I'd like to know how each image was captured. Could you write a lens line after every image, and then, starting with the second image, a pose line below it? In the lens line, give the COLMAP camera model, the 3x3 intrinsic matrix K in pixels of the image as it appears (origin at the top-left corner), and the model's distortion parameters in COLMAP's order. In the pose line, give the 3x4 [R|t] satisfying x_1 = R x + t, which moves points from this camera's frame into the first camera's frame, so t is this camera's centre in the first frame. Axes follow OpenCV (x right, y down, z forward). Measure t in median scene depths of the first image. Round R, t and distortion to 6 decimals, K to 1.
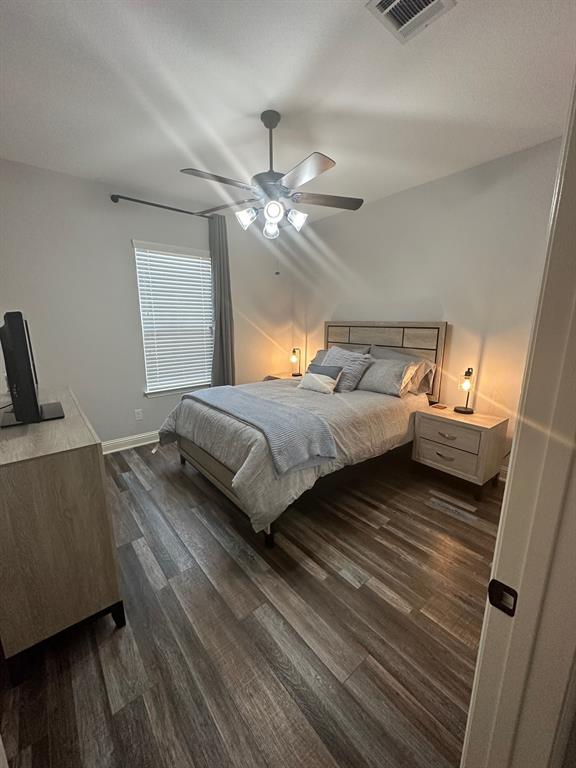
lens RADIAL K [[306.3, 0, 288.0], [0, 306.3, 384.0], [0, 0, 1]] dist [0.000708, 0.000324]
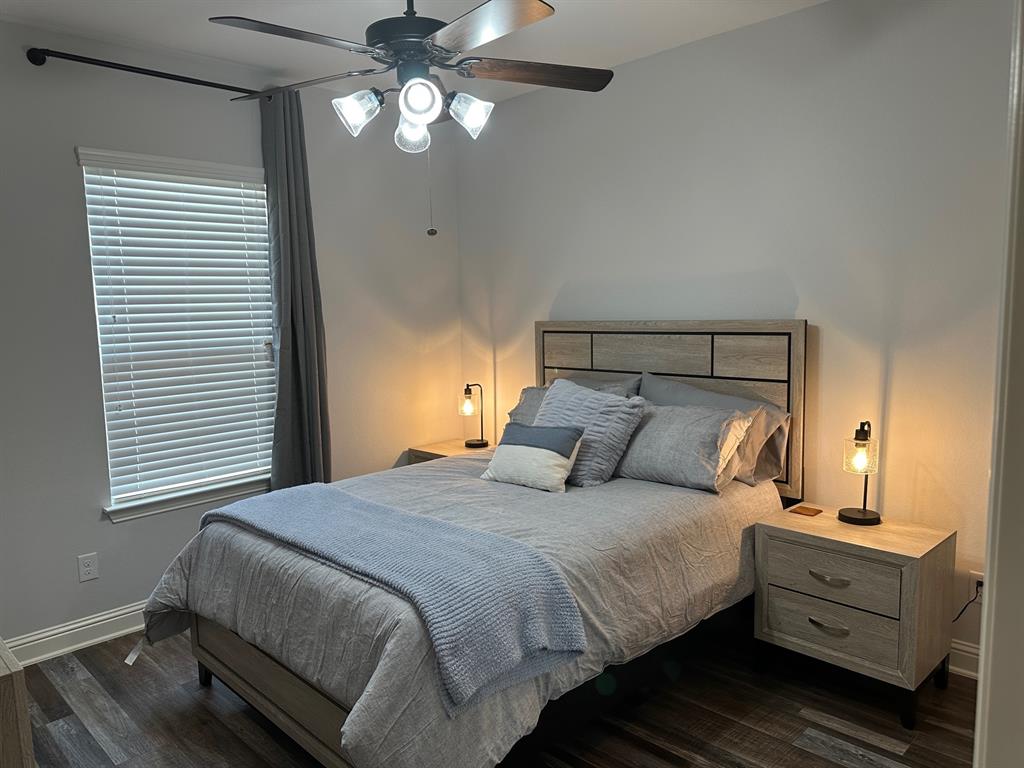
lens RADIAL K [[721.5, 0, 508.7], [0, 721.5, 386.4], [0, 0, 1]] dist [0.050146, -0.056026]
pose [[0.995467, -0.036564, 0.087796, -0.018858], [0.044487, 0.994943, -0.090052, -0.031075], [-0.084060, 0.093550, 0.992060, -0.022537]]
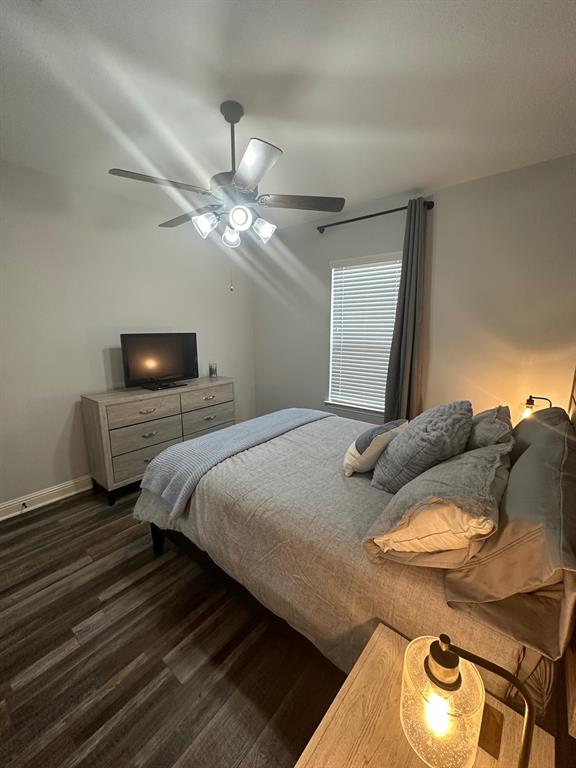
lens RADIAL K [[306.3, 0, 288.0], [0, 306.3, 384.0], [0, 0, 1]] dist [0.000708, 0.000324]
pose [[0.200313, 0.182643, -0.962557, 0.705126], [-0.200722, 0.969280, 0.142148, -0.208025], [0.958950, 0.164732, 0.230820, 0.807354]]
